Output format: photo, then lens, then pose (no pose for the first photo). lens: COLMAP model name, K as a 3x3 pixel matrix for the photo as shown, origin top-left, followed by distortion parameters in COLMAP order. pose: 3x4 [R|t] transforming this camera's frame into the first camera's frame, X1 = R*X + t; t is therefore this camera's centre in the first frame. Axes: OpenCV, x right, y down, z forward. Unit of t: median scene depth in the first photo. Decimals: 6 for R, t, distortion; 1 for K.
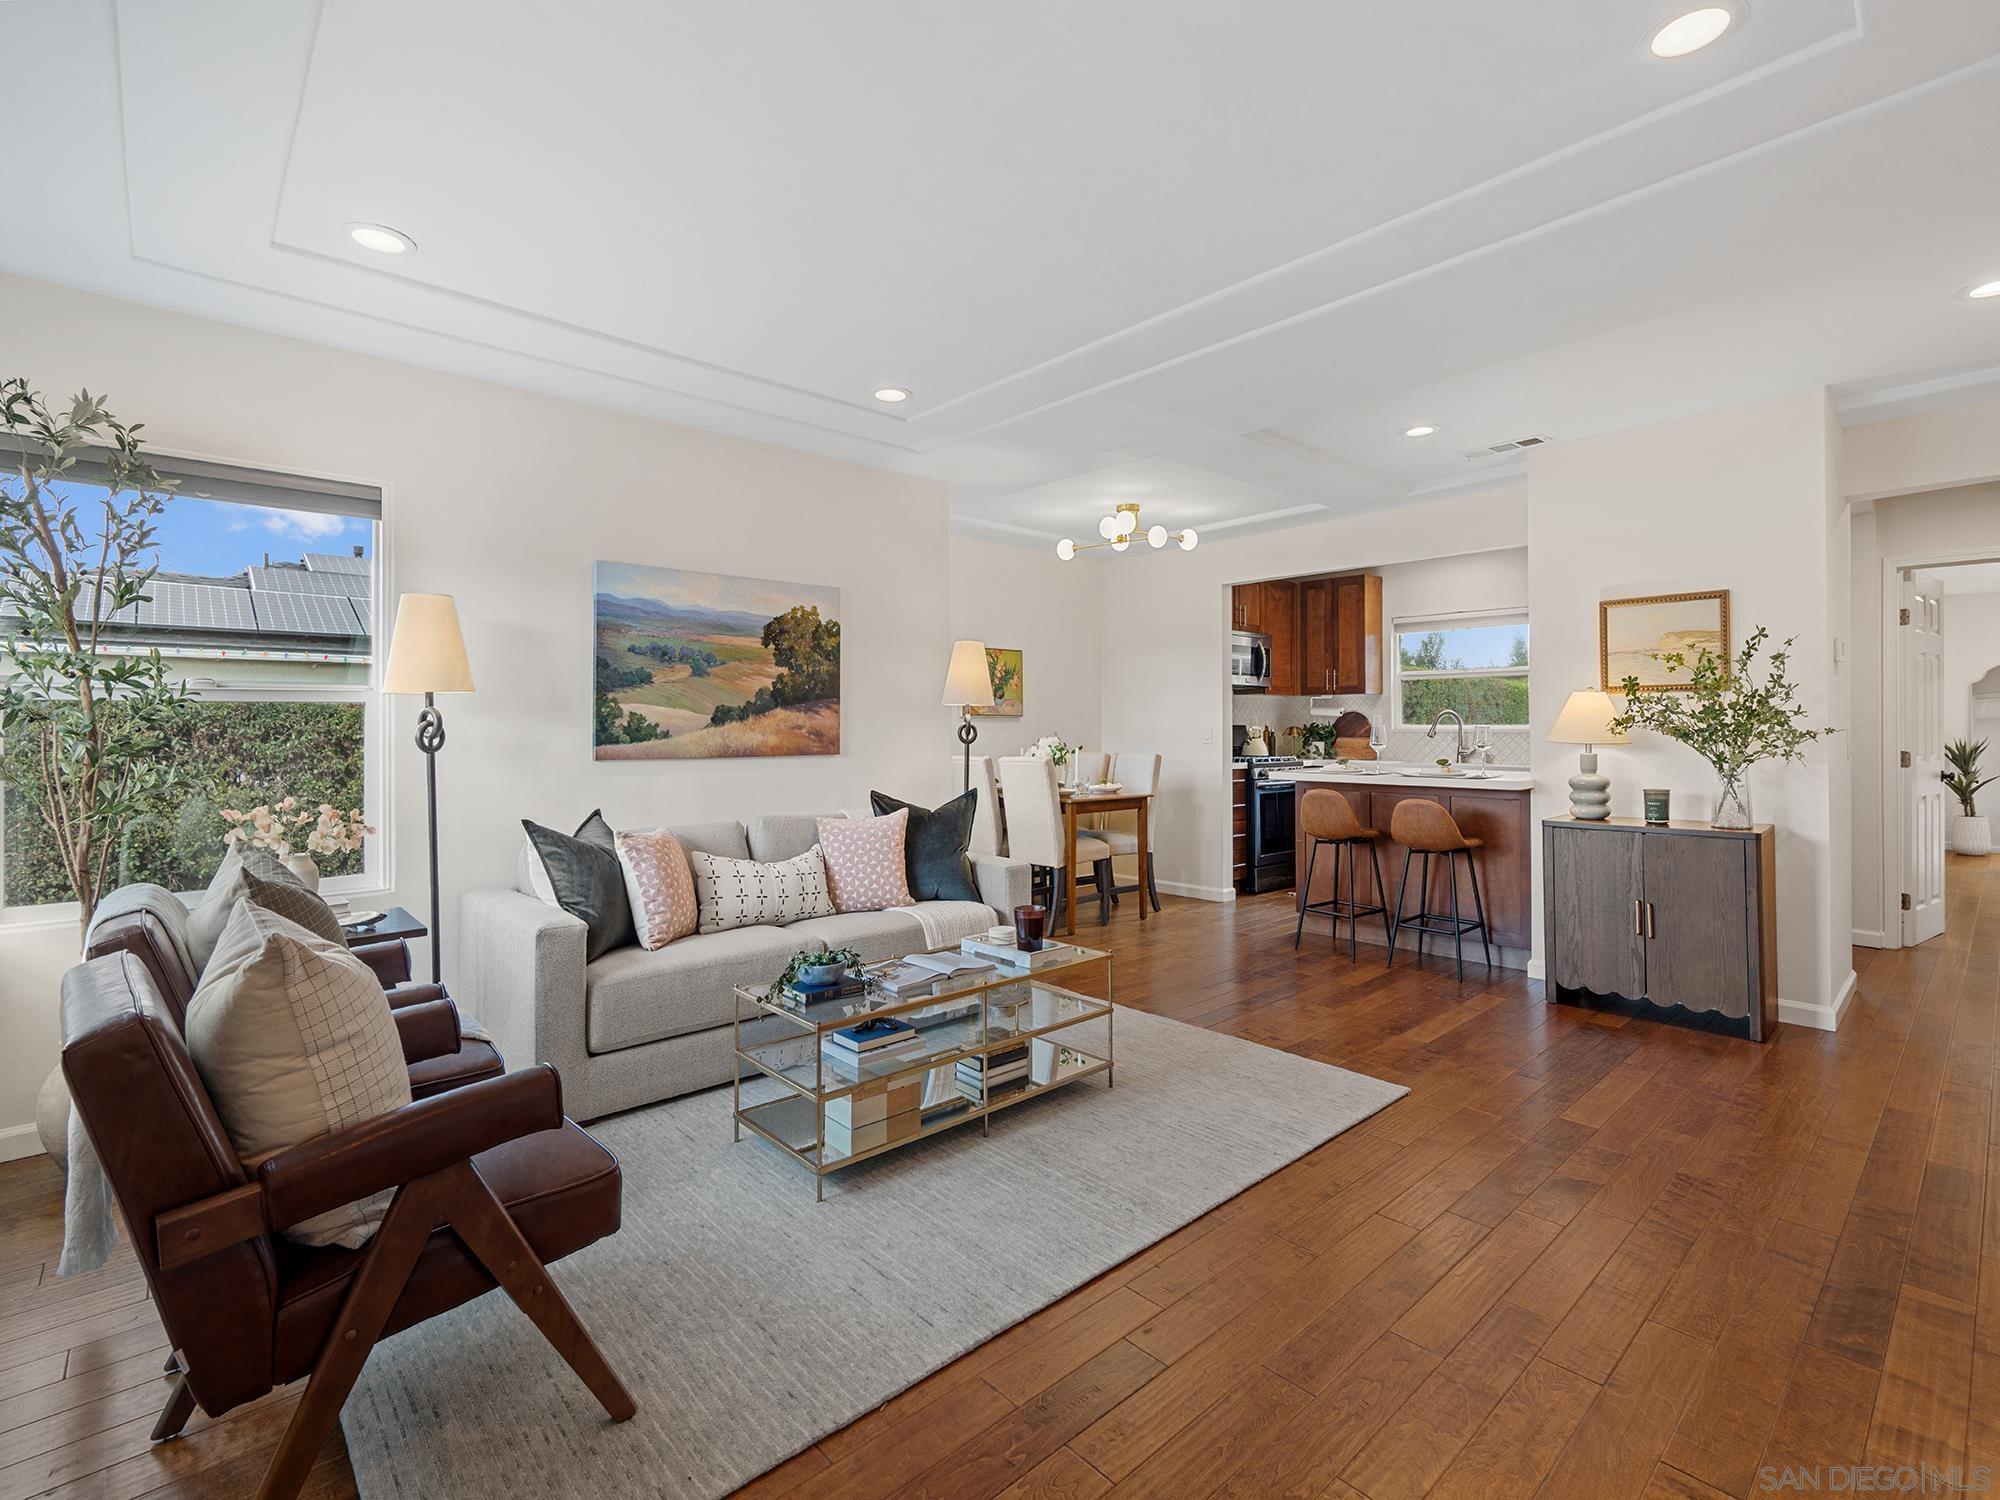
lens RADIAL K [[914.7, 0, 1004.1], [0, 914.7, 733.8], [0, 0, 1]] dist [0.001252, 0.000420]
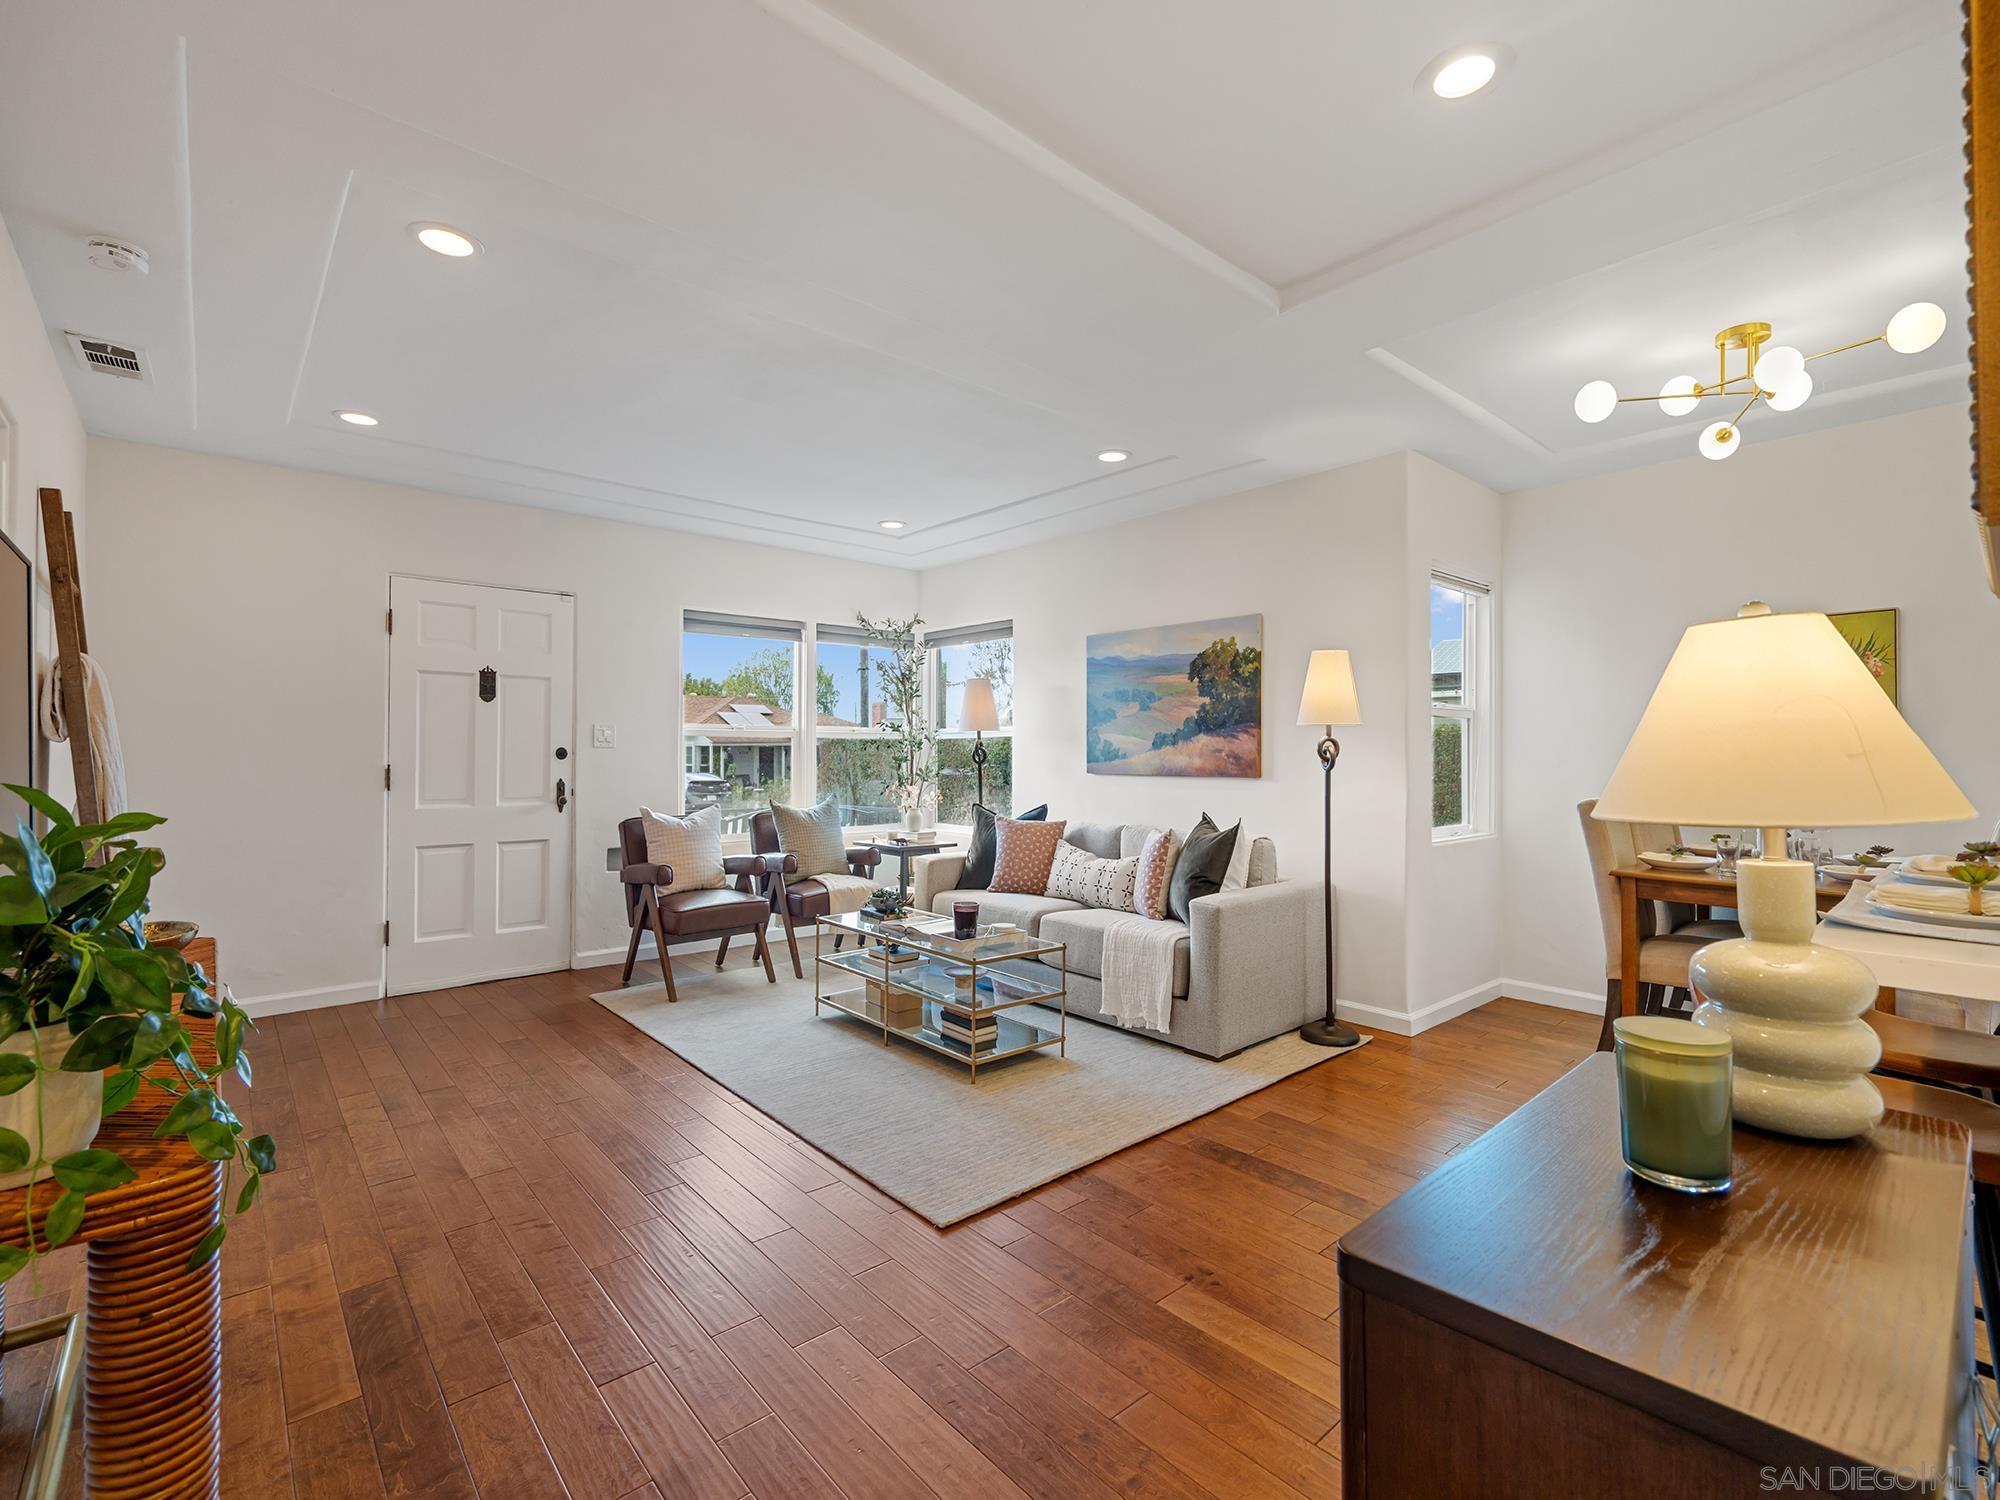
lens RADIAL K [[914.7, 0, 998.6], [0, 914.7, 743.4], [0, 0, 1]] dist [0.001252, 0.000420]
pose [[-0.015083, -0.006179, -0.999867, 0.887733], [-0.008288, 0.999947, -0.006054, -0.007369], [0.999852, 0.008196, -0.015134, 0.772048]]
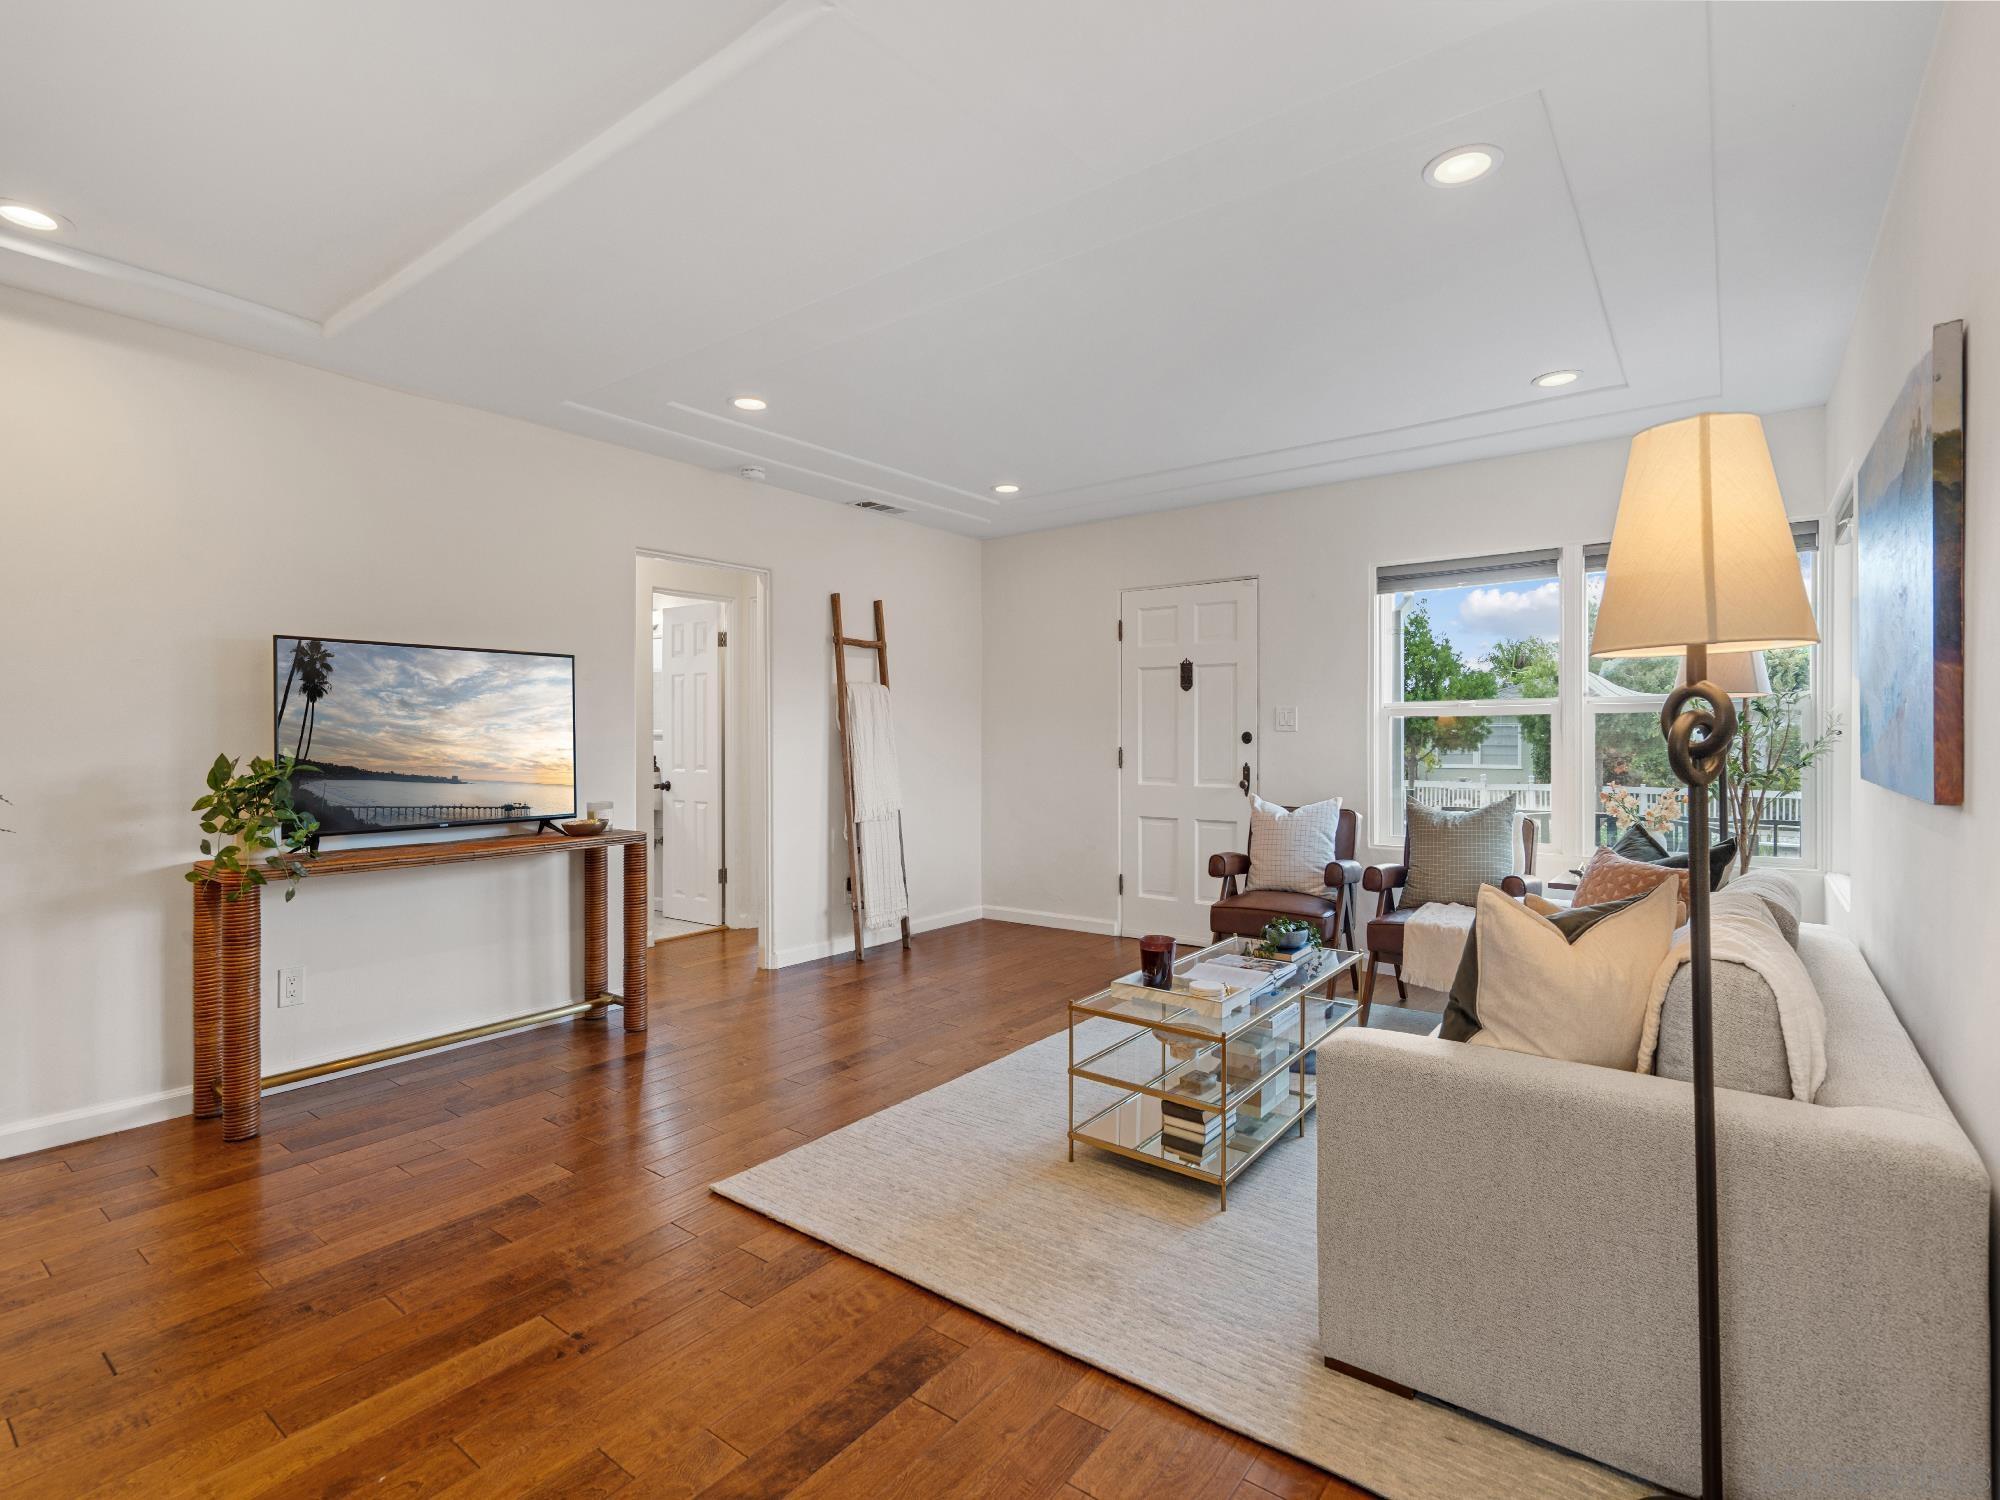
lens RADIAL K [[955.4, 0, 981.6], [0, 955.4, 741.6], [0, 0, 1]] dist [0.002410, -0.000154]
pose [[-0.985227, 0.005679, -0.171161, 0.254906], [0.003961, 0.999938, 0.010378, -0.006098], [0.171209, 0.009547, -0.985188, 1.365699]]
